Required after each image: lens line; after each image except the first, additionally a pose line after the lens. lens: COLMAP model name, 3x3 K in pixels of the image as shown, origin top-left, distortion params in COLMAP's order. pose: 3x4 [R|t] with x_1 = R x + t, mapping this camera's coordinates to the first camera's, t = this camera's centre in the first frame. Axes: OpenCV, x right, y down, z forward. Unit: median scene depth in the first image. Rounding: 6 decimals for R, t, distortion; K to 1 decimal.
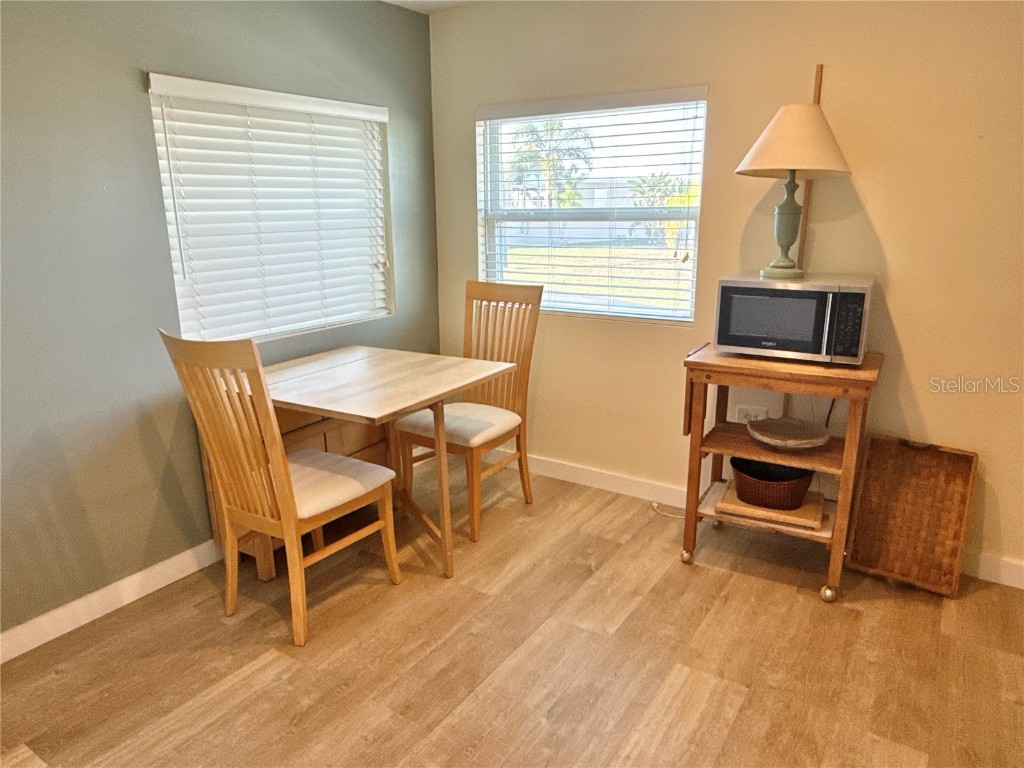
lens RADIAL K [[683.3, 0, 510.5], [0, 683.3, 384.8], [0, 0, 1]] dist [0.000030, 0.003682]
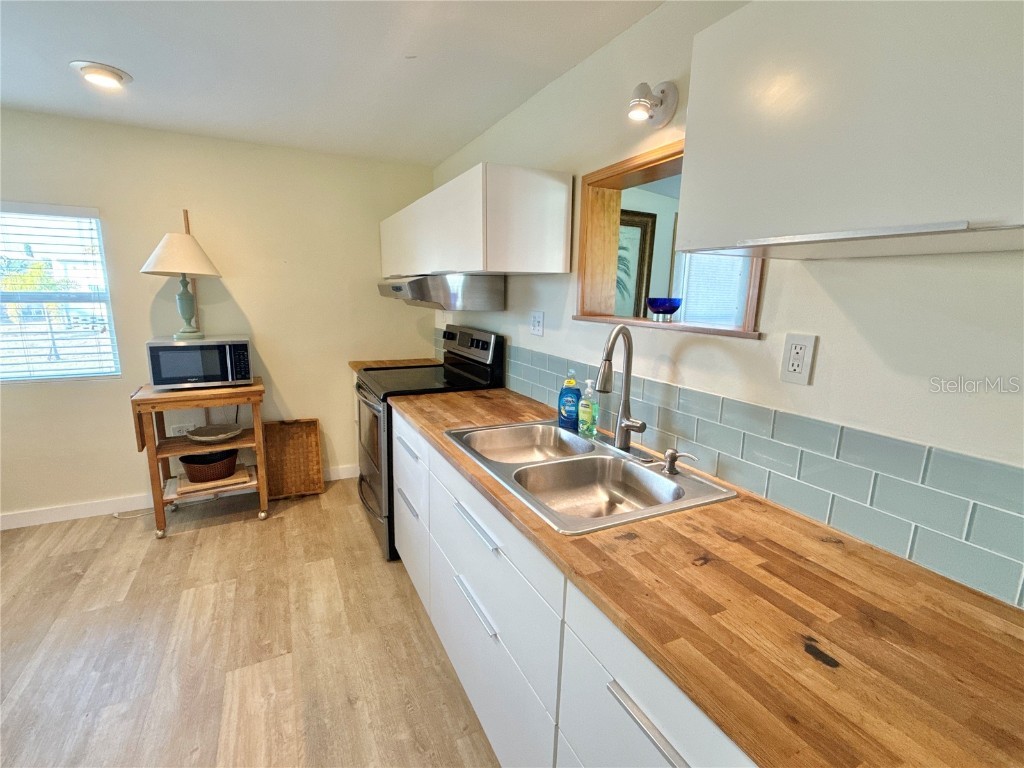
lens RADIAL K [[471.6, 0, 513.4], [0, 471.6, 383.2], [0, 0, 1]] dist [-0.000986, -0.000494]
pose [[0.493329, -0.147755, 0.857202, -0.191158], [0.195376, 0.979110, 0.056327, 0.031334], [-0.847617, 0.139689, 0.511891, -0.193997]]
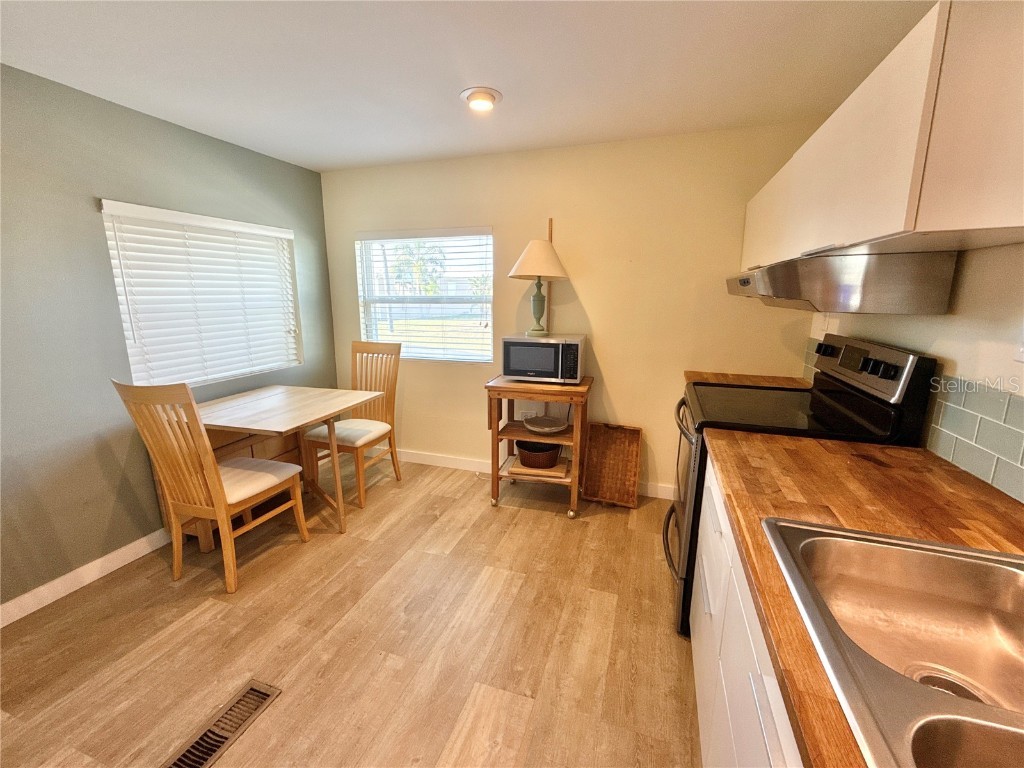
lens RADIAL K [[429.2, 0, 511.2], [0, 429.2, 384.1], [0, 0, 1]] dist [0.001731, -0.000547]
pose [[0.967841, -0.042433, 0.247958, 0.052842], [0.054495, 0.997631, -0.041984, 0.009290], [-0.245589, 0.054146, 0.967861, -0.046340]]
